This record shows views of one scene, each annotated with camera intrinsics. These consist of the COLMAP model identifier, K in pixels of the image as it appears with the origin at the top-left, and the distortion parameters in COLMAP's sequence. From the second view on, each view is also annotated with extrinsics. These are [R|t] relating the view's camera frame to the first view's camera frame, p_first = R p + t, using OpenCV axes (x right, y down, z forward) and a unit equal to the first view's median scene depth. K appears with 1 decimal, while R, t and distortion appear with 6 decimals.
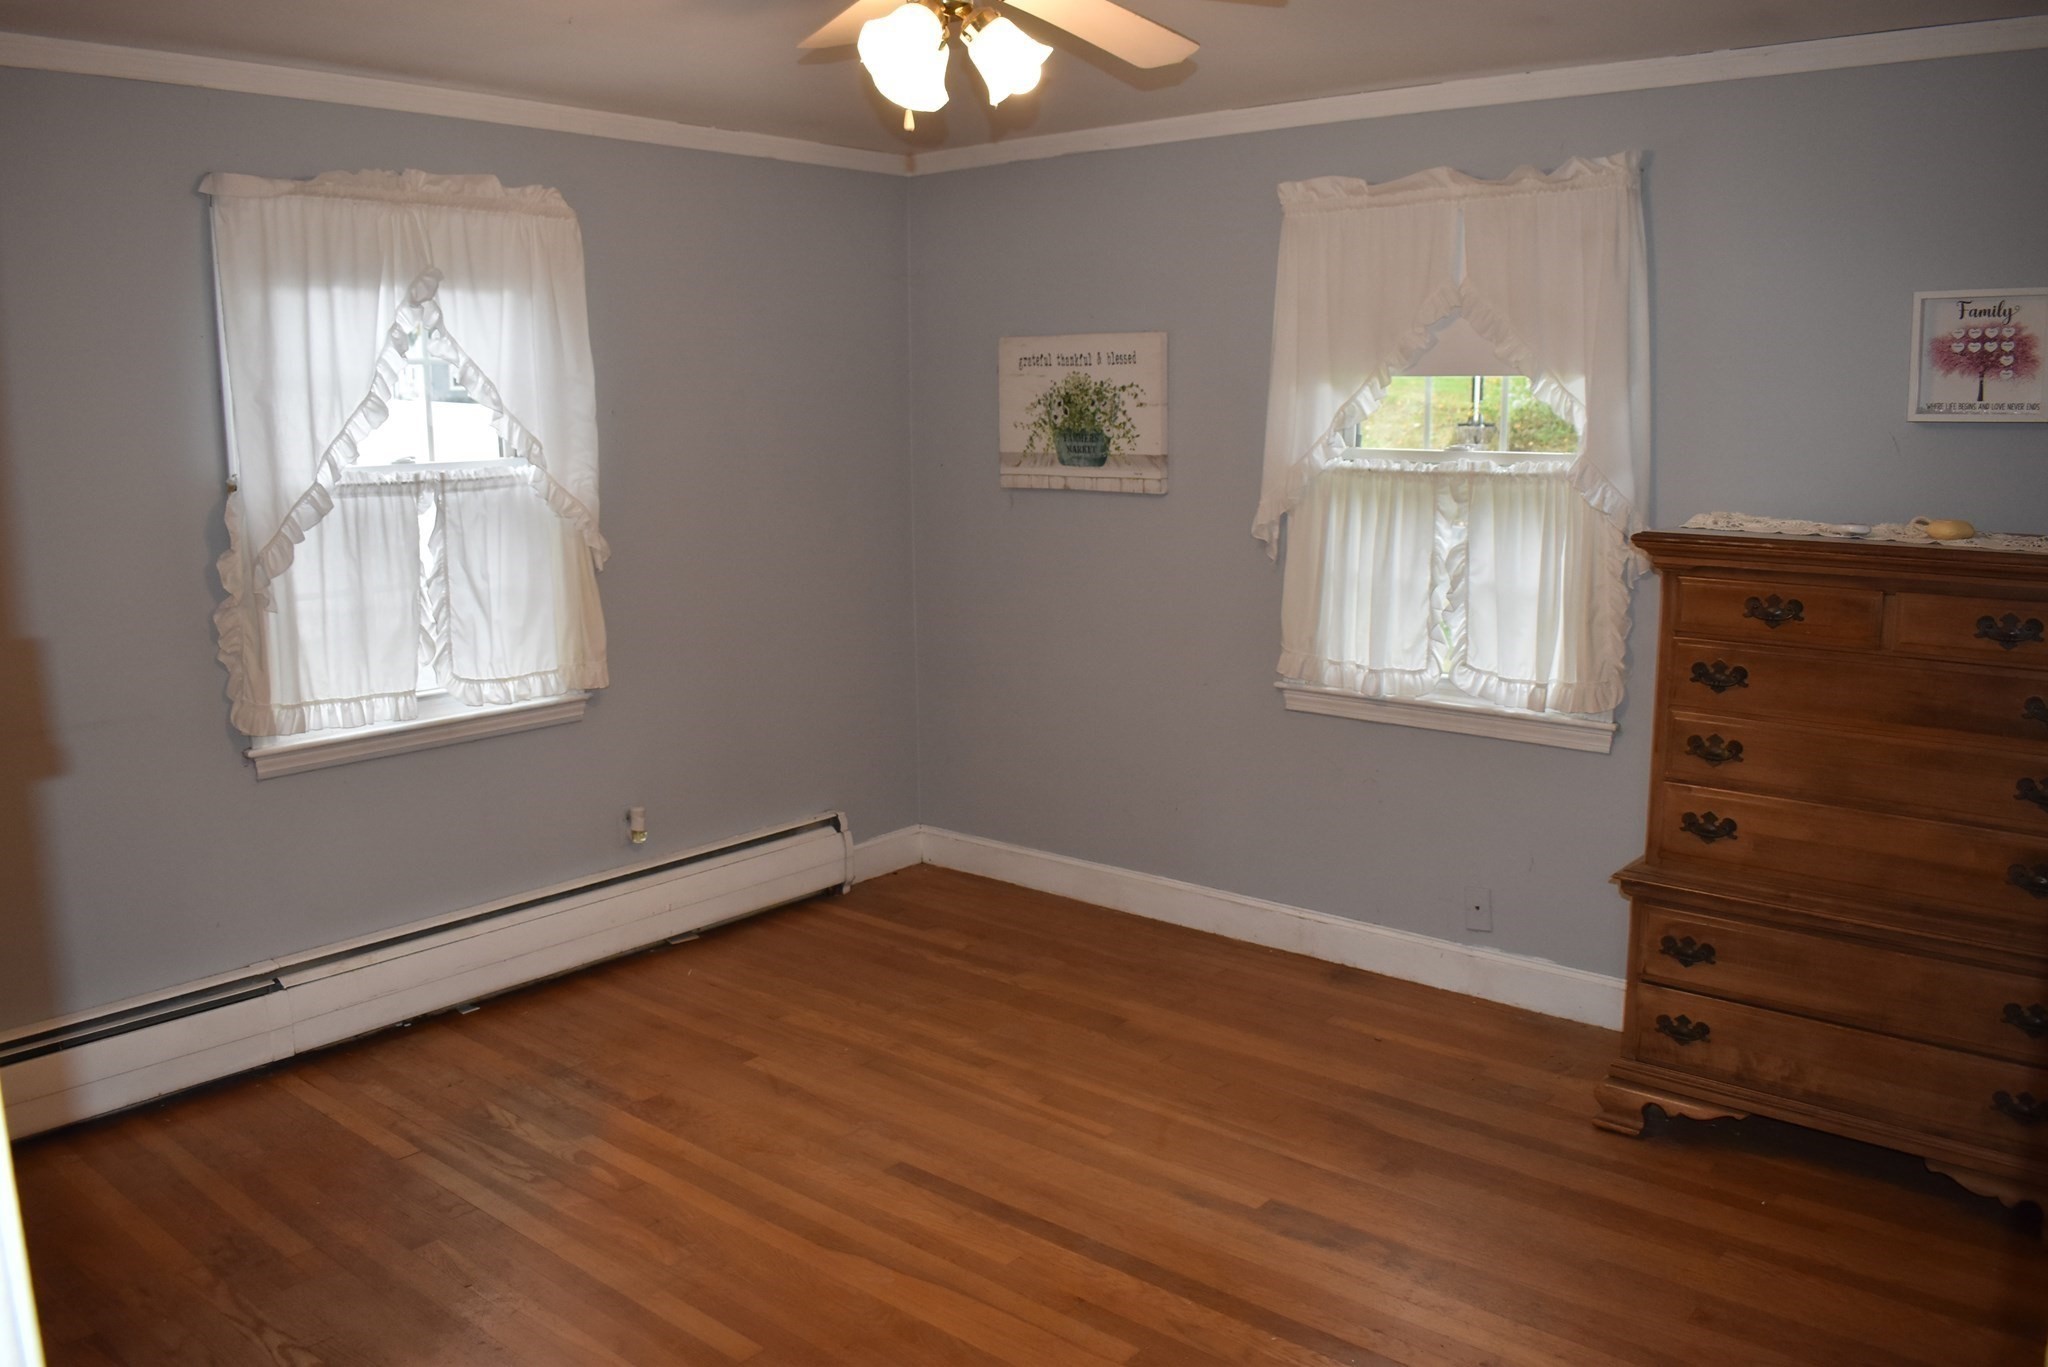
lens RADIAL K [[1594.1, 0, 1017.3], [0, 1594.1, 681.1], [0, 0, 1]] dist [-0.100295, 0.020928]
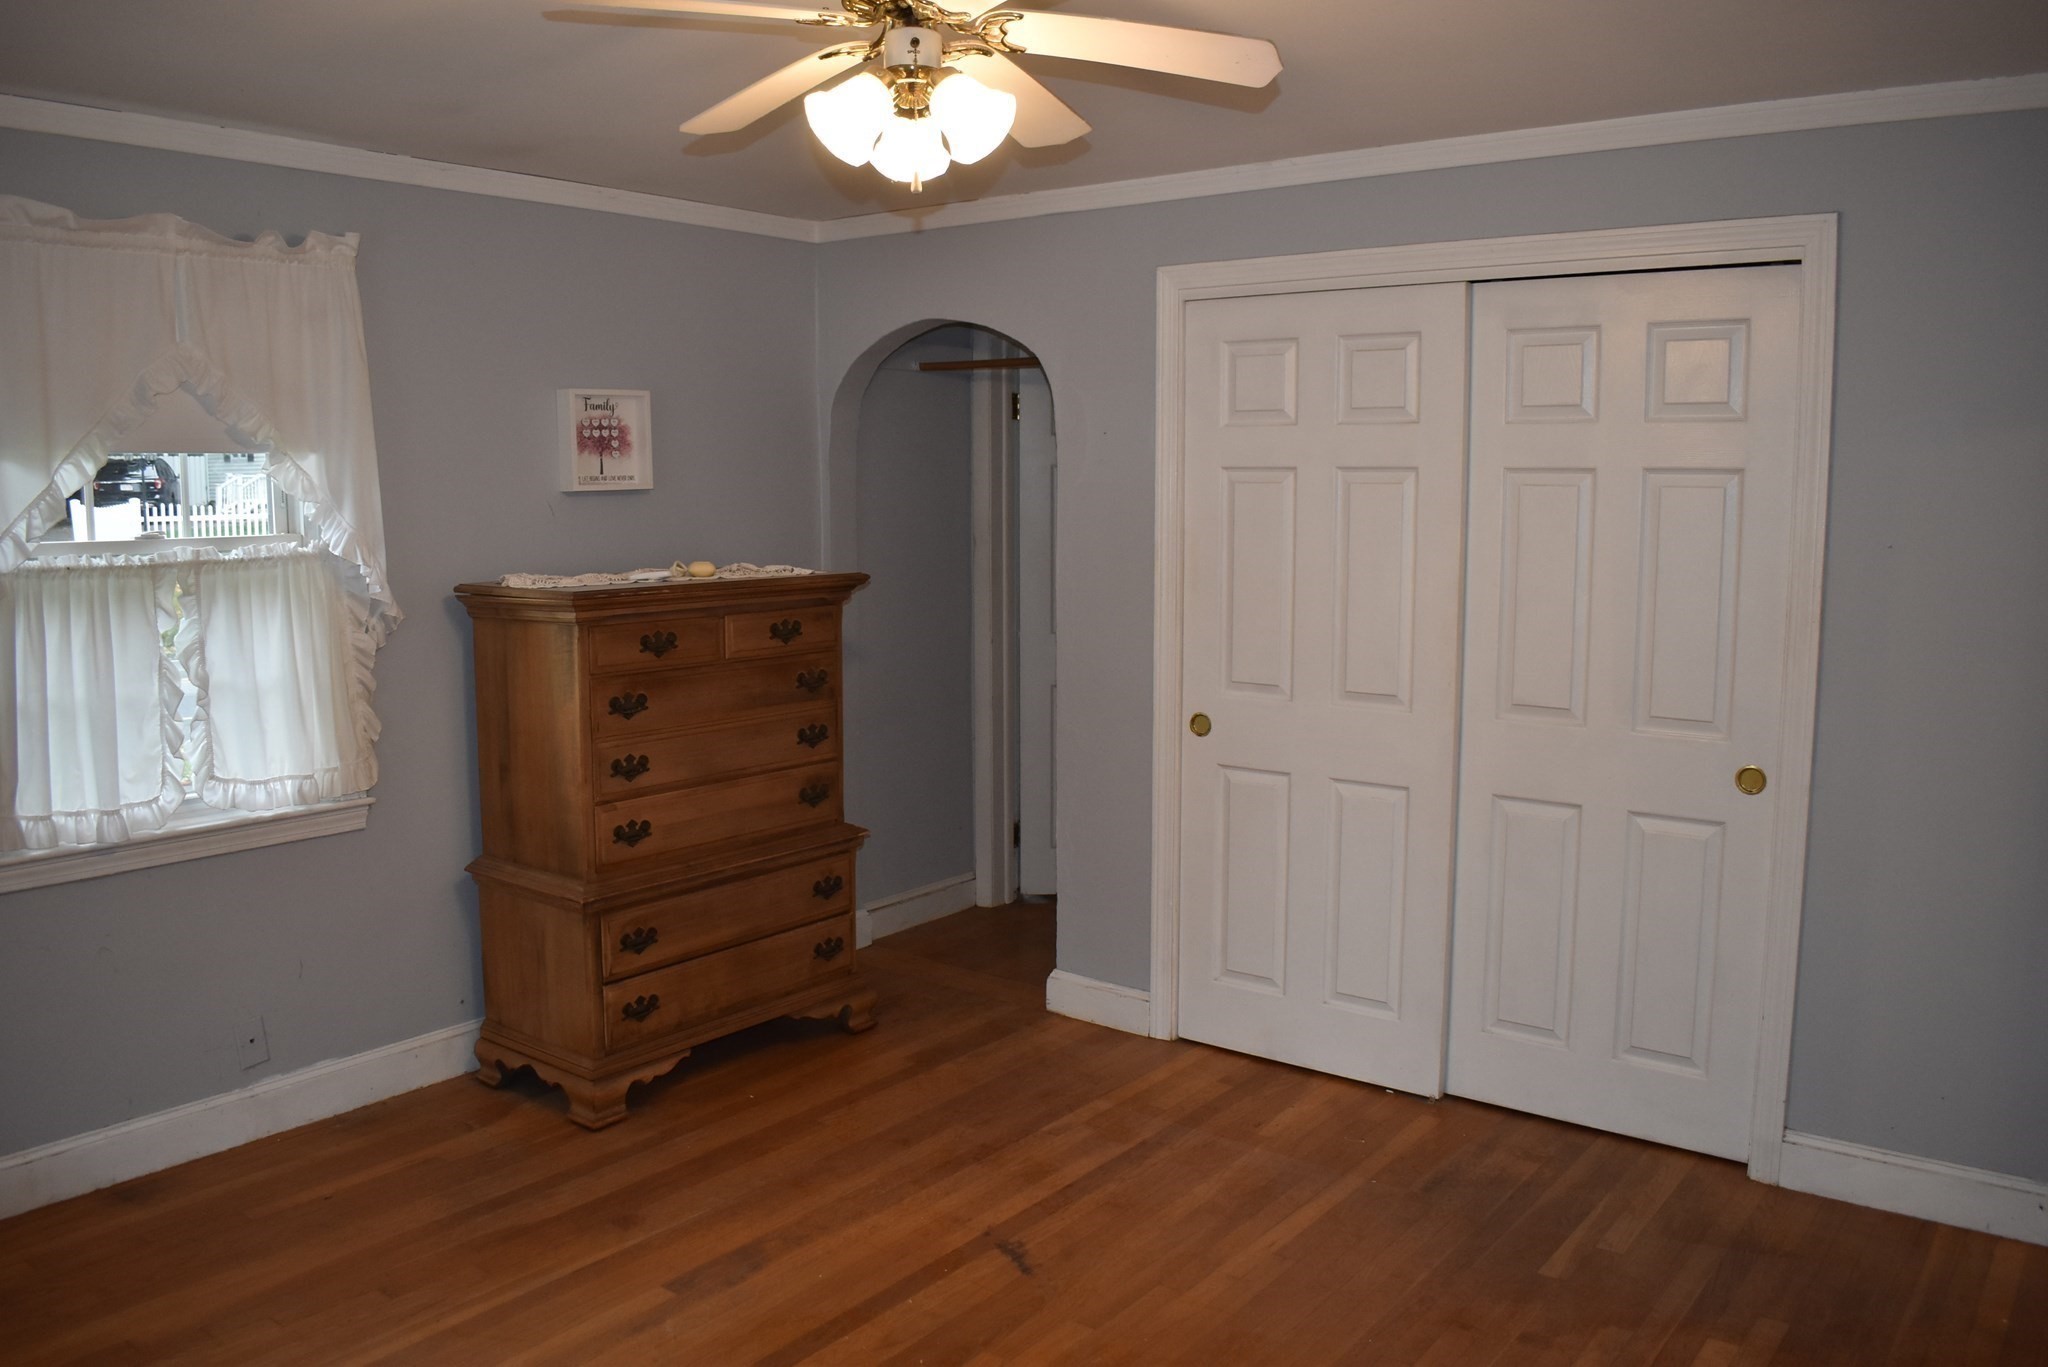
lens RADIAL K [[1594.1, 0, 1016.9], [0, 1594.1, 680.2], [0, 0, 1]] dist [-0.100295, 0.020928]
pose [[-0.041764, -0.120075, 0.991886, -0.665820], [0.171283, 0.977195, 0.125508, -0.107434], [-0.984336, 0.175135, -0.020245, 0.636219]]
